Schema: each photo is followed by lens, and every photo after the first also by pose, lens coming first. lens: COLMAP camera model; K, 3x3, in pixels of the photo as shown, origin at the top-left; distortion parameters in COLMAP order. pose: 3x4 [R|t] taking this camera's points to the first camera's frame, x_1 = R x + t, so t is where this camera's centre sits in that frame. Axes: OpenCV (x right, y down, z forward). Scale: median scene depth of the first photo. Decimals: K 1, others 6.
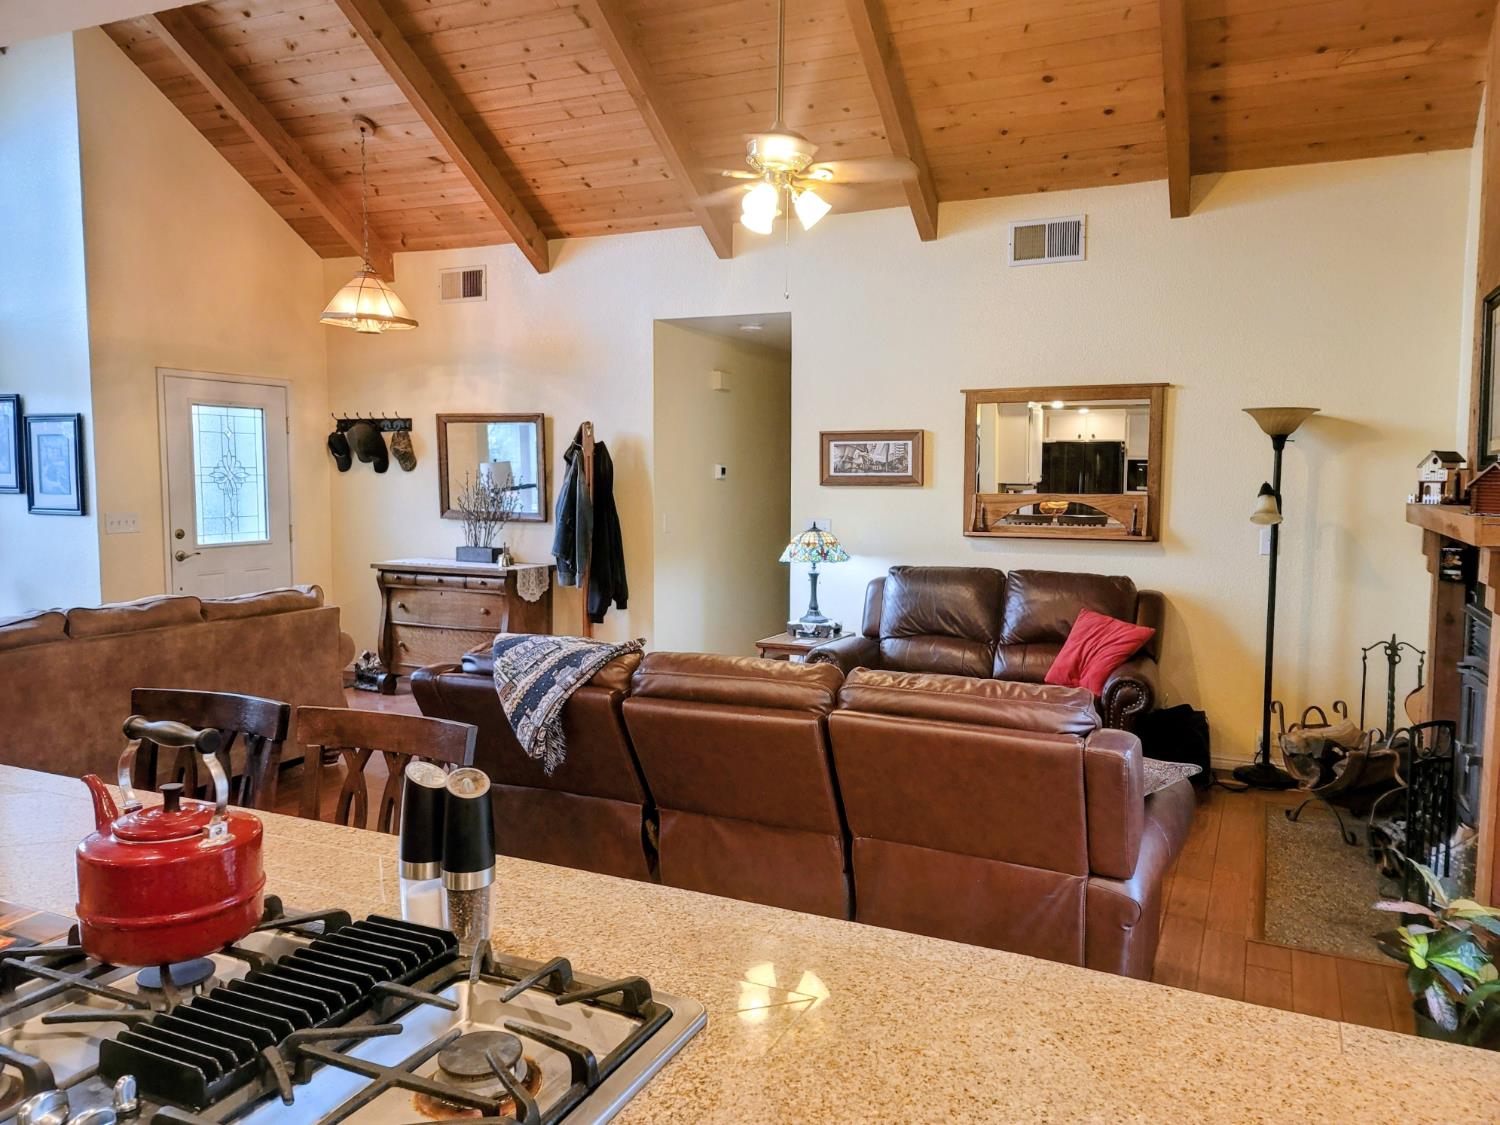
lens RADIAL K [[1135.5, 0, 750.6], [0, 1135.5, 574.3], [0, 0, 1]] dist [0.078774, -0.069525]
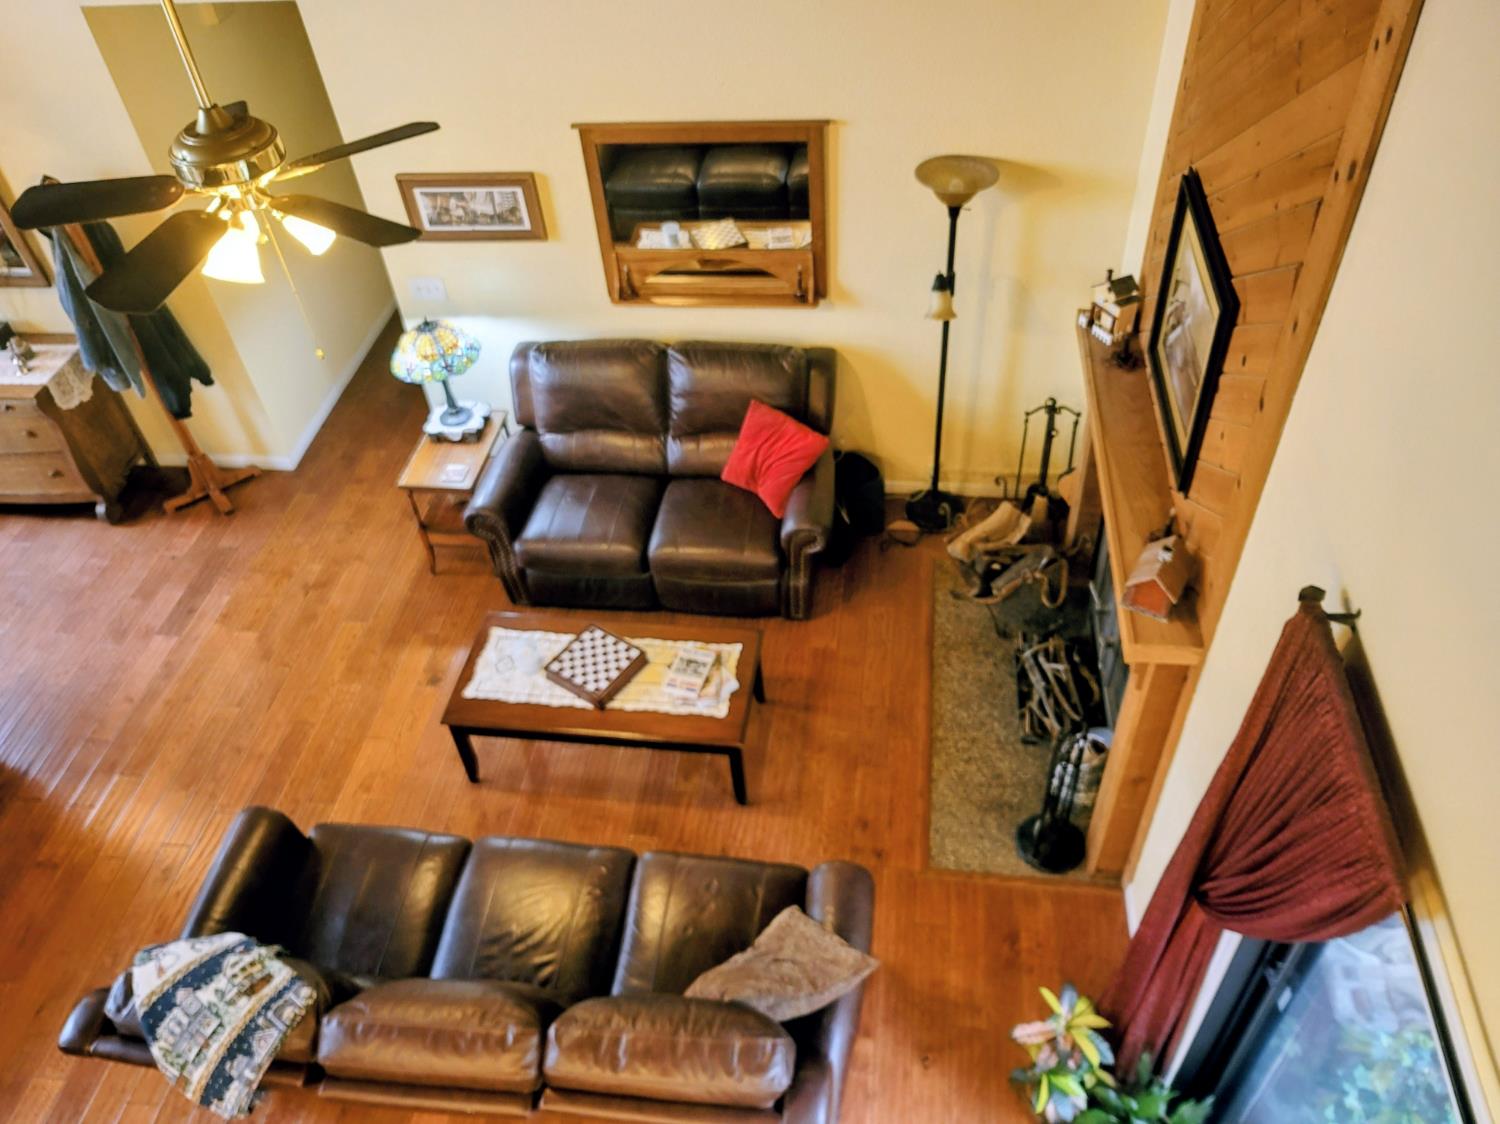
lens RADIAL K [[1135.5, 0, 748.9], [0, 1135.5, 600.8], [0, 0, 1]] dist [0.078774, -0.069525]
pose [[0.952108, -0.258569, 0.163192, 0.092552], [0.093347, 0.754053, 0.650147, -0.409388], [-0.291163, -0.603777, 0.742077, 0.219247]]
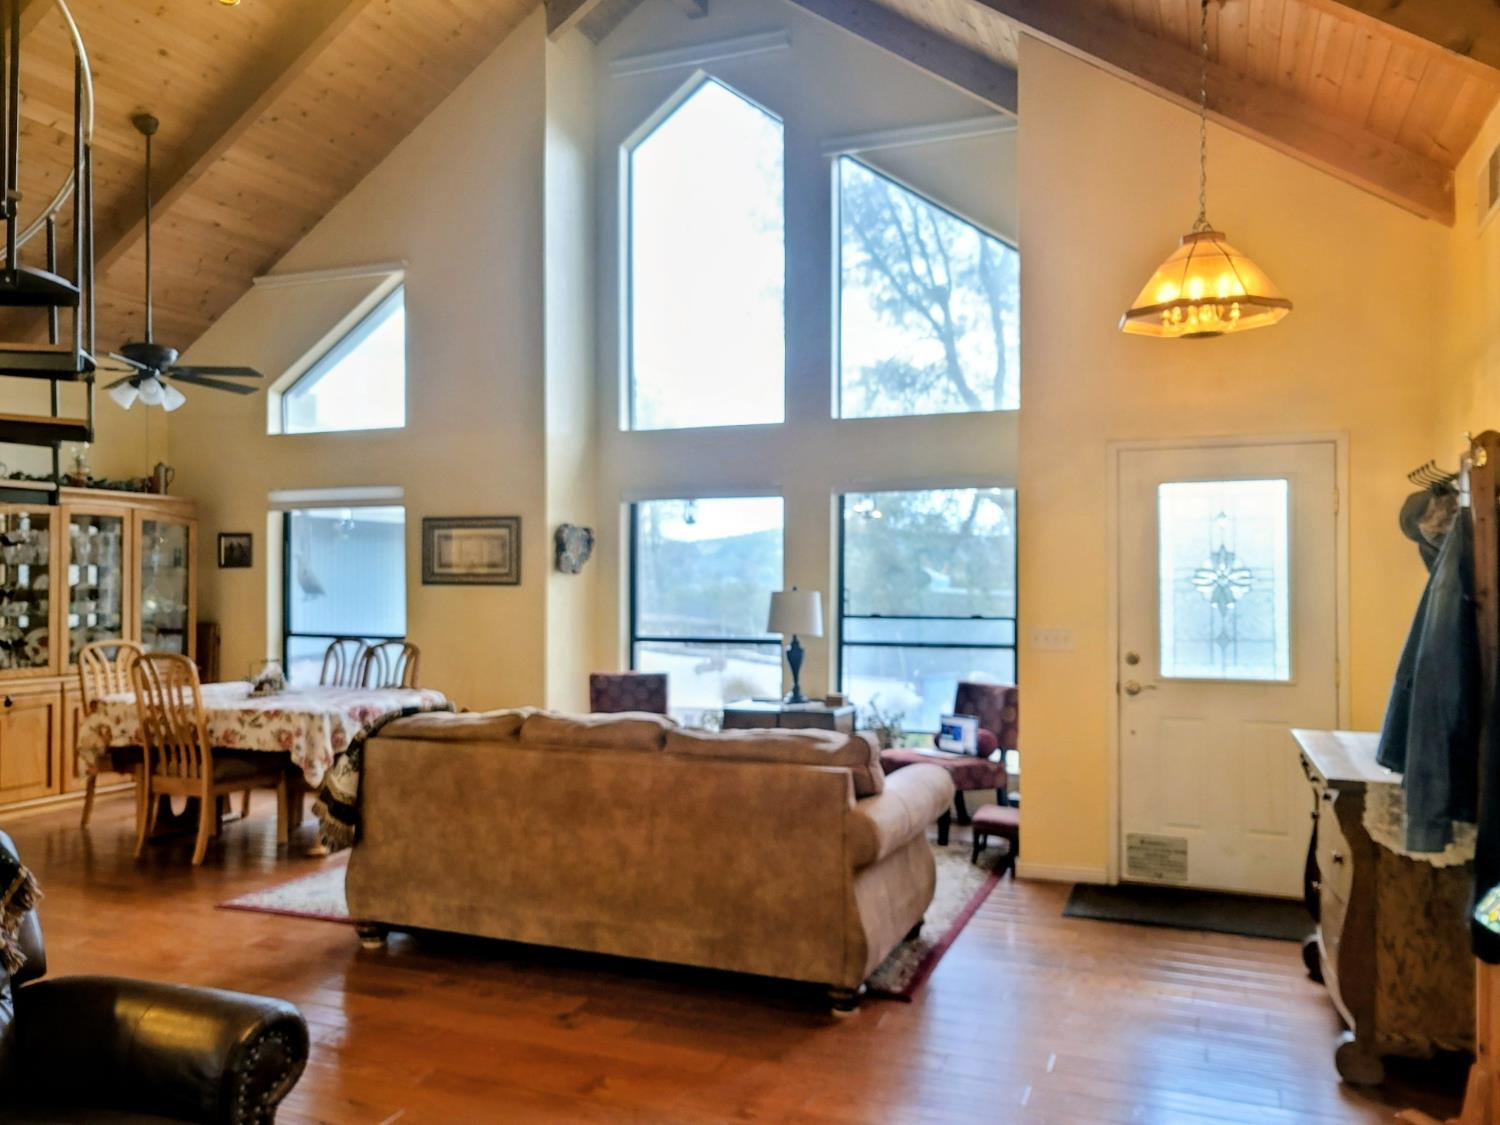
lens RADIAL K [[1135.5, 0, 756.2], [0, 1135.5, 576.3], [0, 0, 1]] dist [0.078774, -0.069525]
pose [[0.042098, -0.013235, -0.999026, 0.269197], [-0.091162, 0.995690, -0.017032, -0.061717], [0.994946, 0.091790, 0.040710, 0.843710]]
